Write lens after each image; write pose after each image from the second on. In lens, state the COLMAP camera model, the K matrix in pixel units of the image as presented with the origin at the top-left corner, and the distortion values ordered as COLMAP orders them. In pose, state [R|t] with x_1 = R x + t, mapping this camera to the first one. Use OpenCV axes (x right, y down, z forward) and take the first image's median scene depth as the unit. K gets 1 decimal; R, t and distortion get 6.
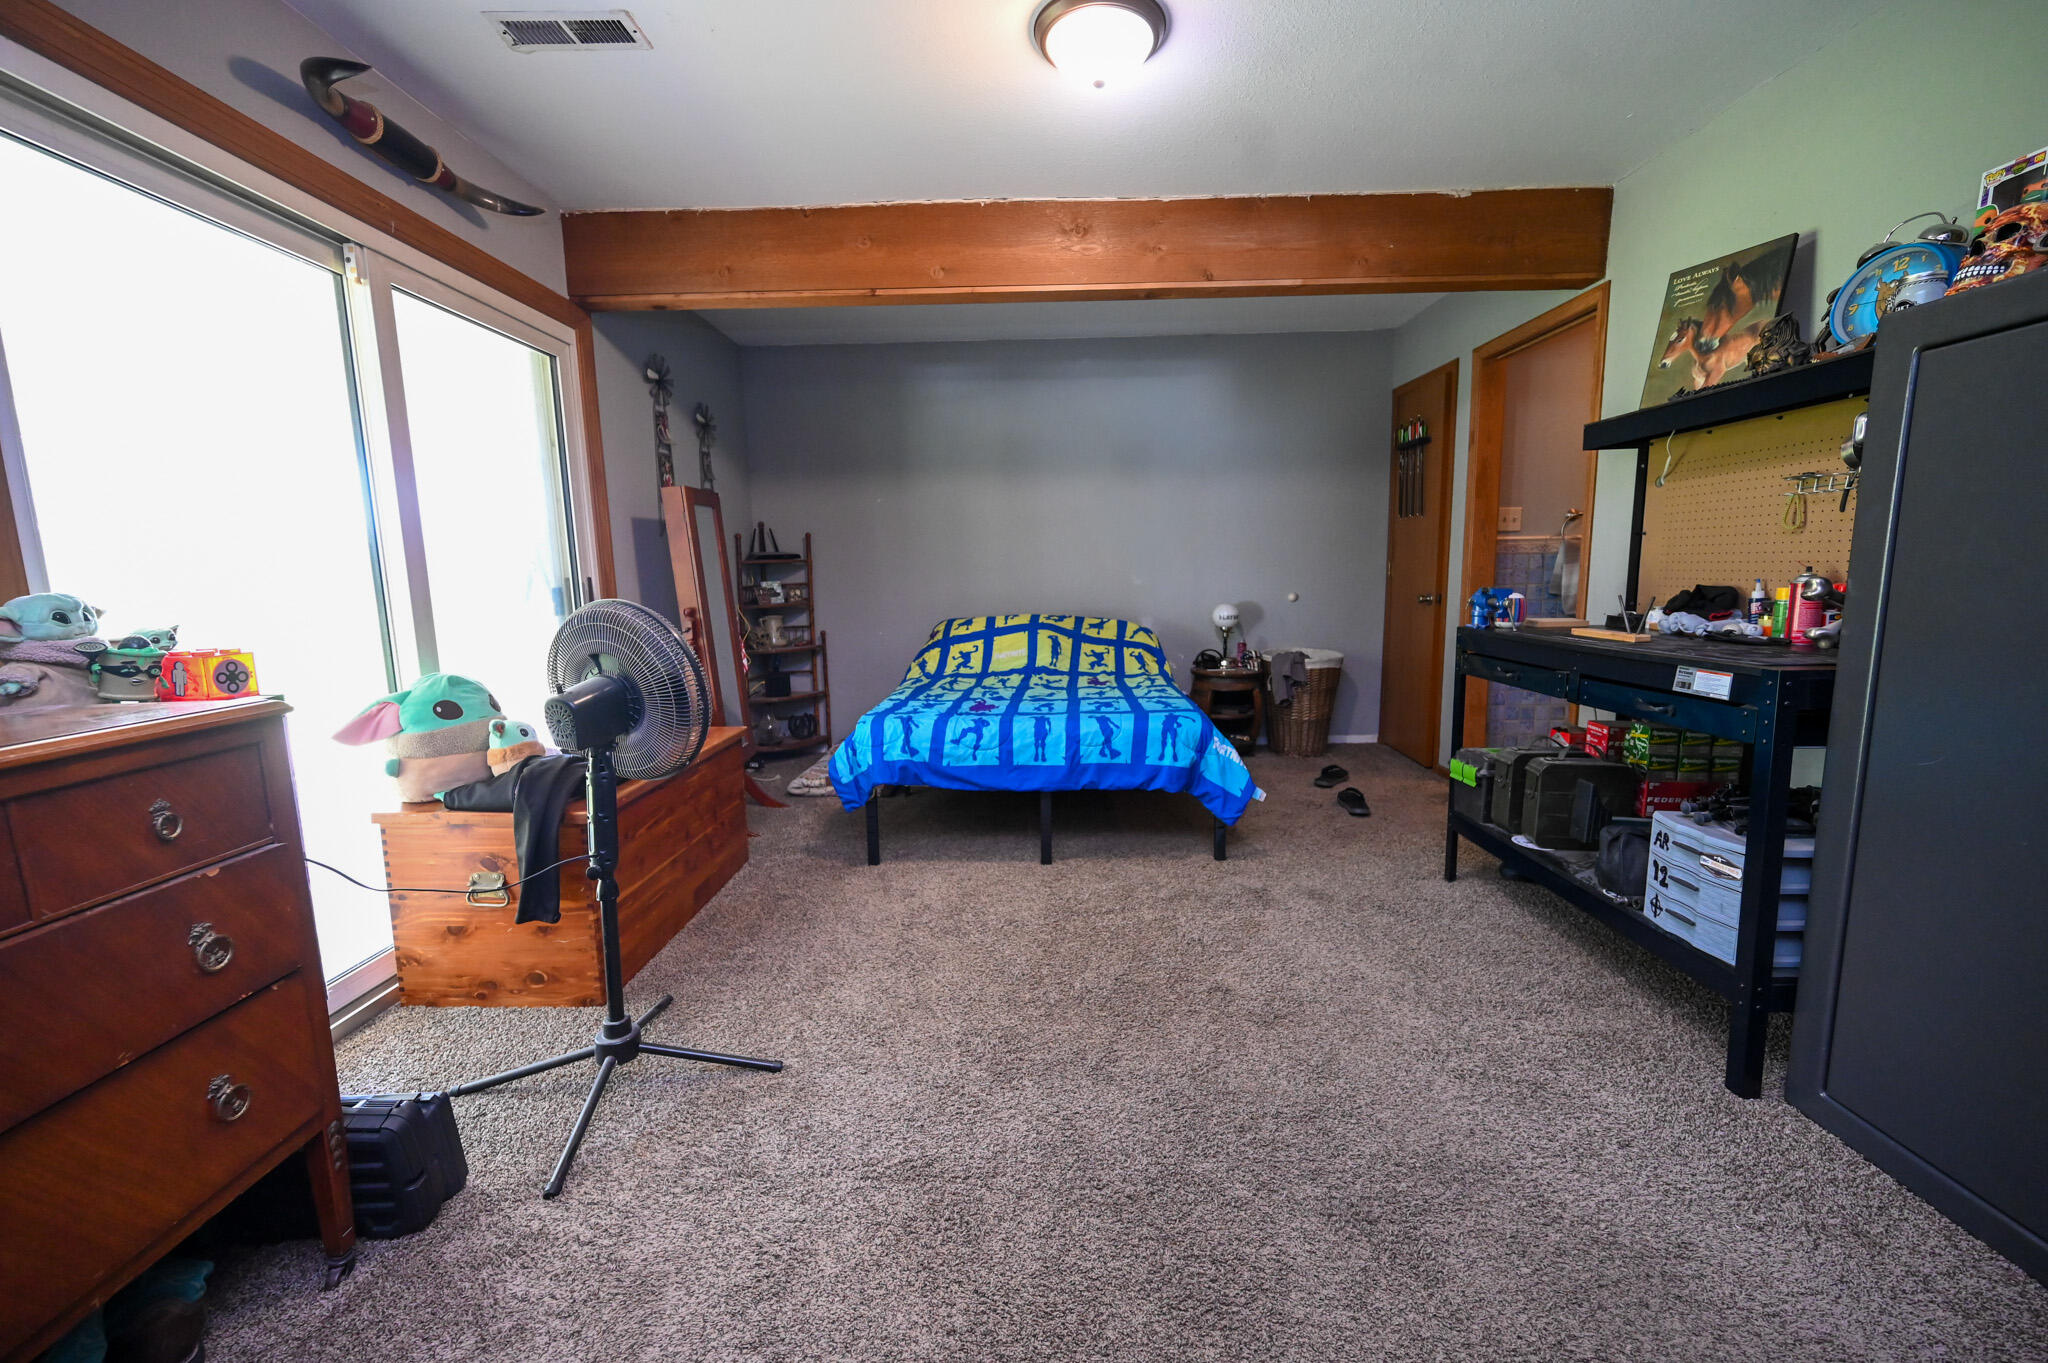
lens RADIAL K [[794.0, 0, 1035.7], [0, 794.0, 683.5], [0, 0, 1]] dist [-0.000046, -0.000198]
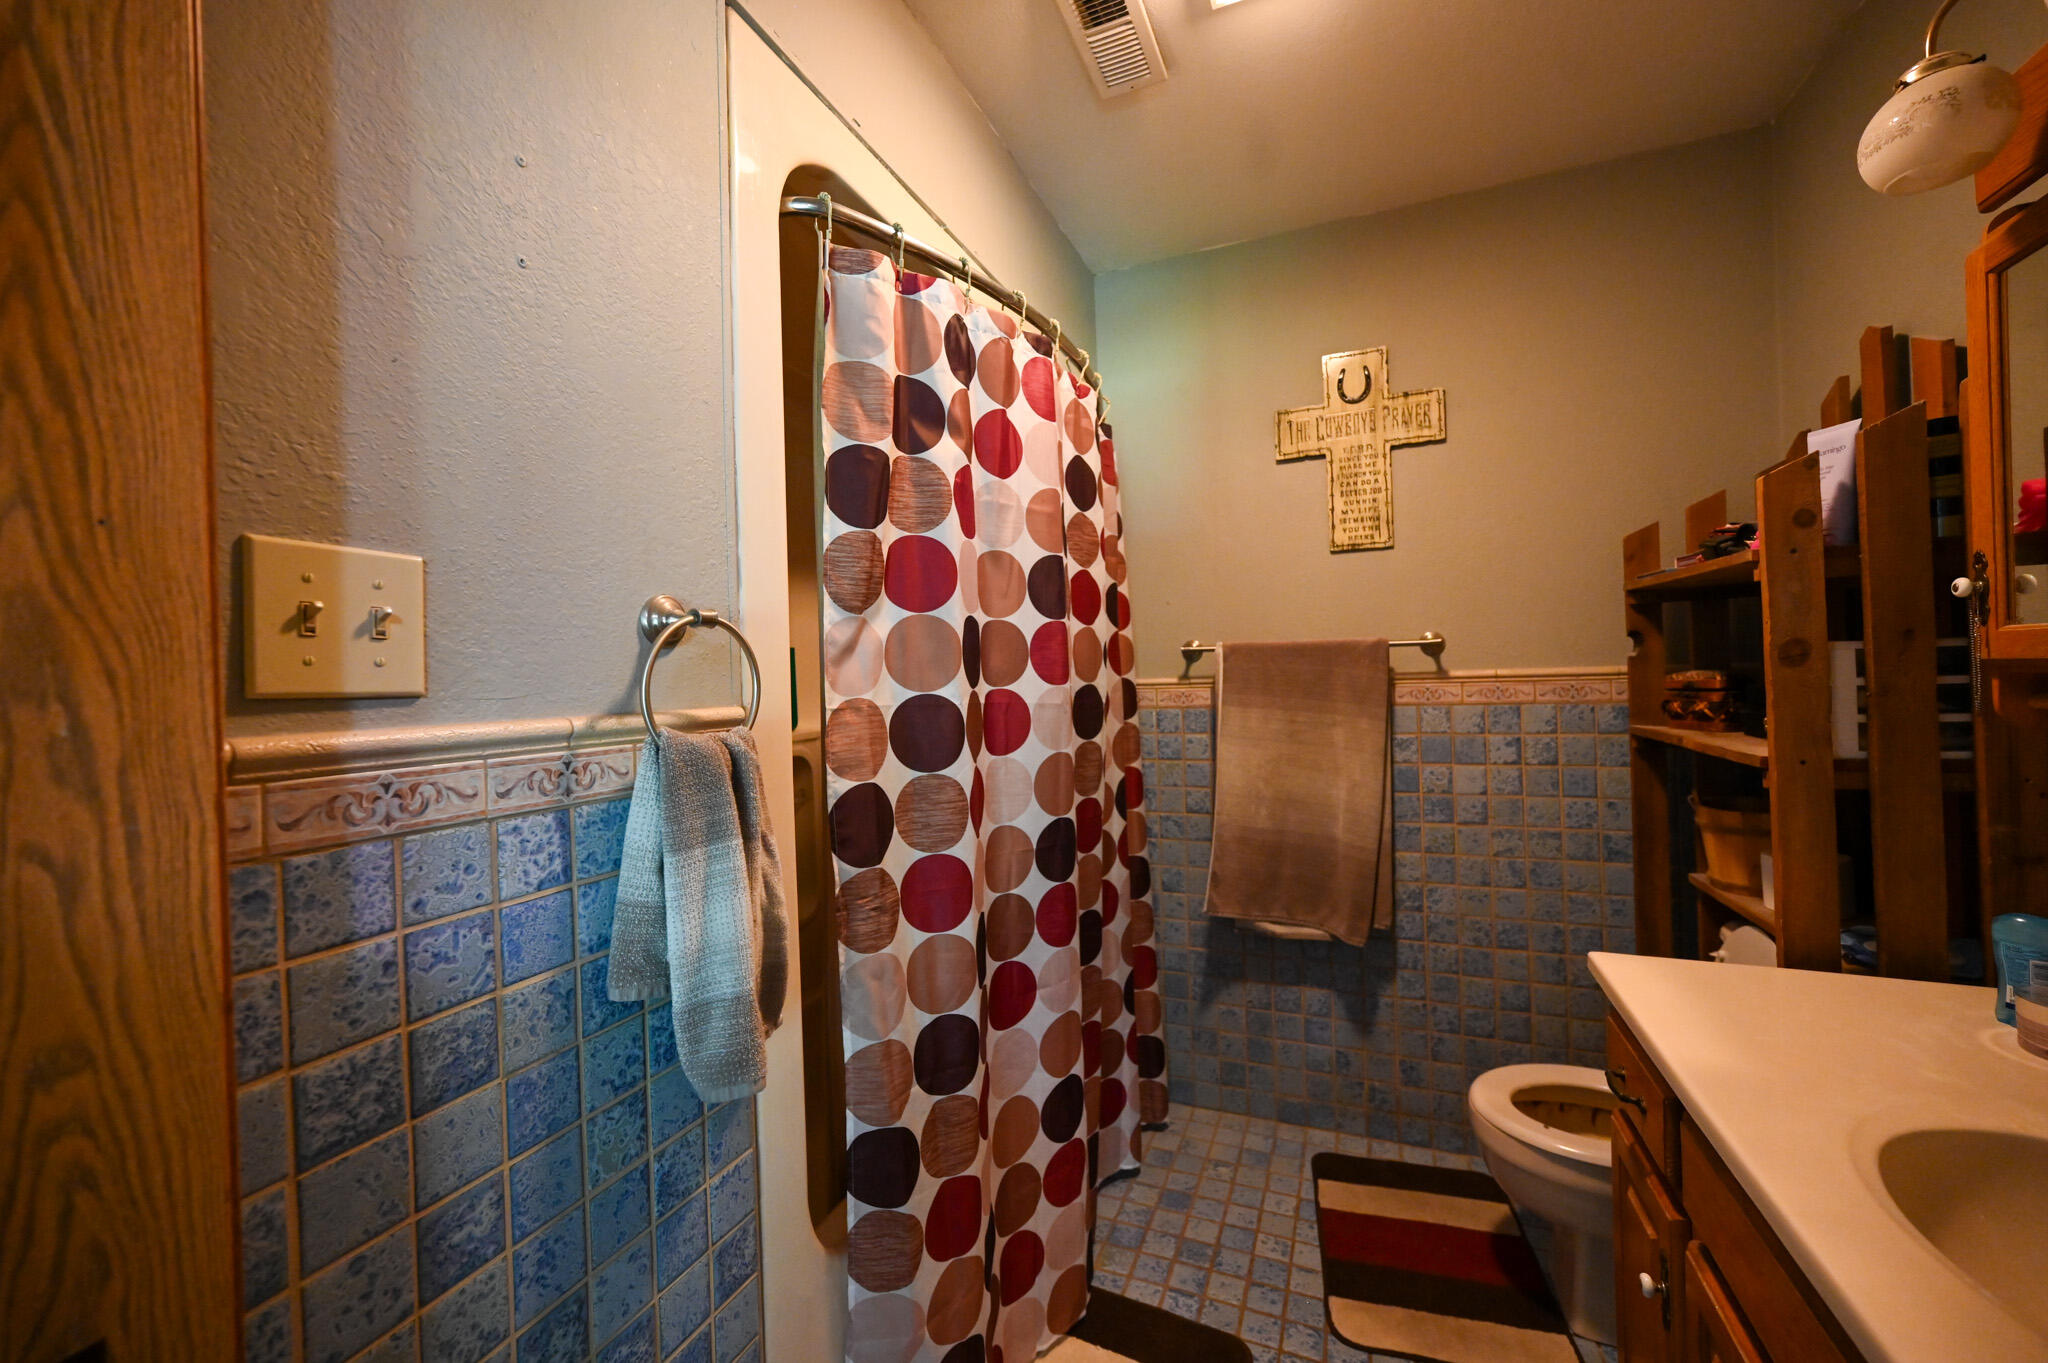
lens RADIAL K [[794.0, 0, 1035.7], [0, 794.0, 683.5], [0, 0, 1]] dist [-0.000046, -0.000198]
pose [[0.374763, 0.005345, 0.927105, 0.504761], [0.144671, 0.987397, -0.064173, -0.165350], [-0.915764, 0.158175, 0.369266, 0.822437]]
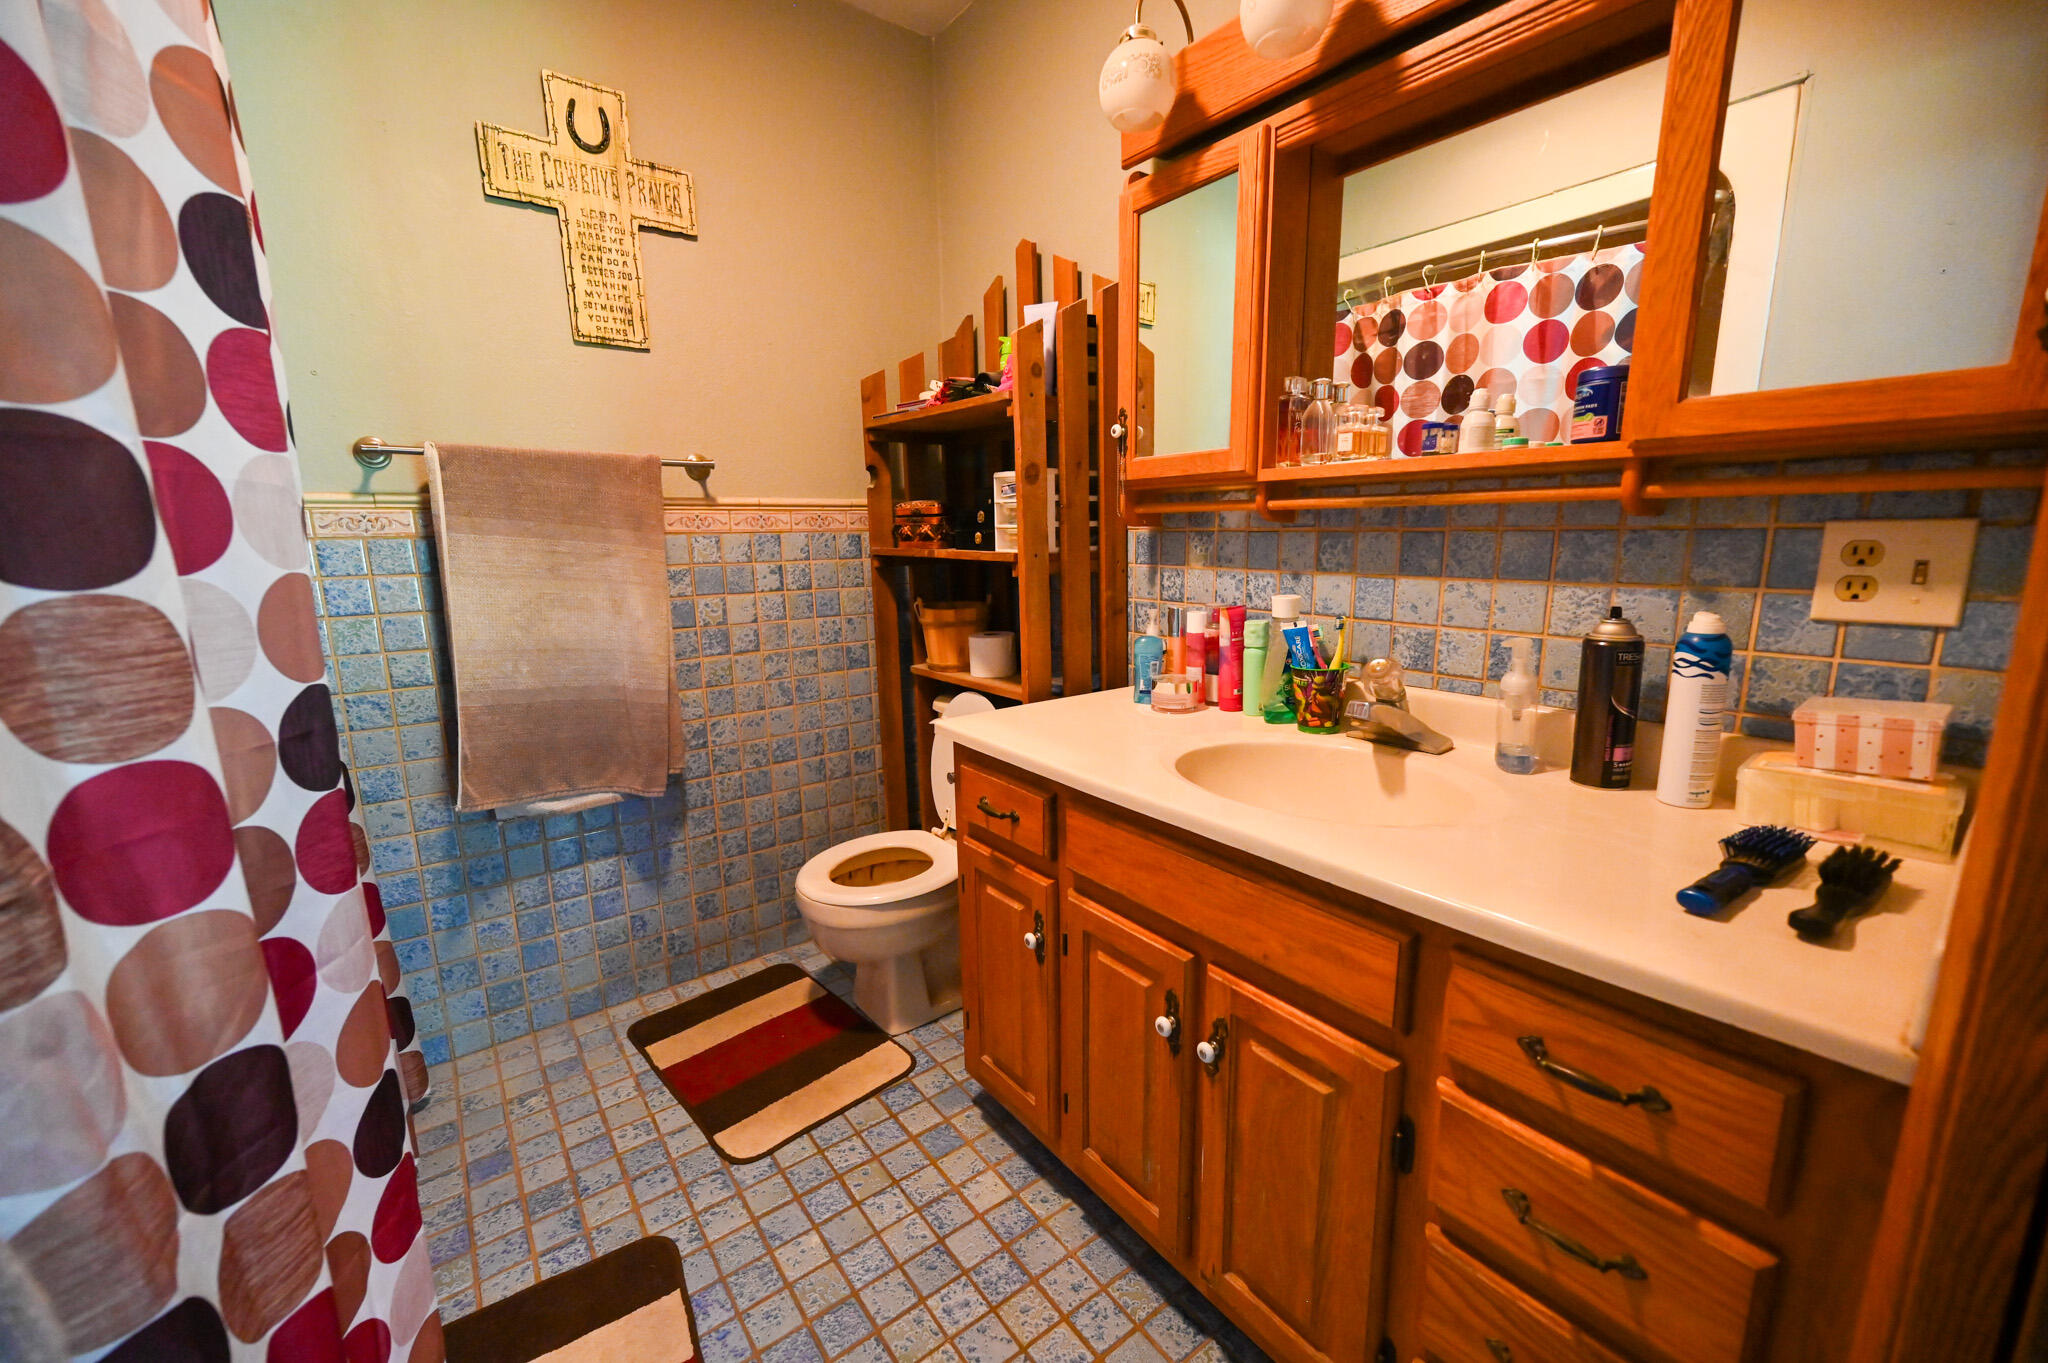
lens RADIAL K [[794.0, 0, 1035.7], [0, 794.0, 683.5], [0, 0, 1]] dist [-0.000046, -0.000198]
pose [[-0.611922, -0.119202, 0.781884, 0.547232], [0.136686, 0.957765, 0.252990, -0.156721], [-0.779018, 0.261683, -0.569784, 0.903892]]
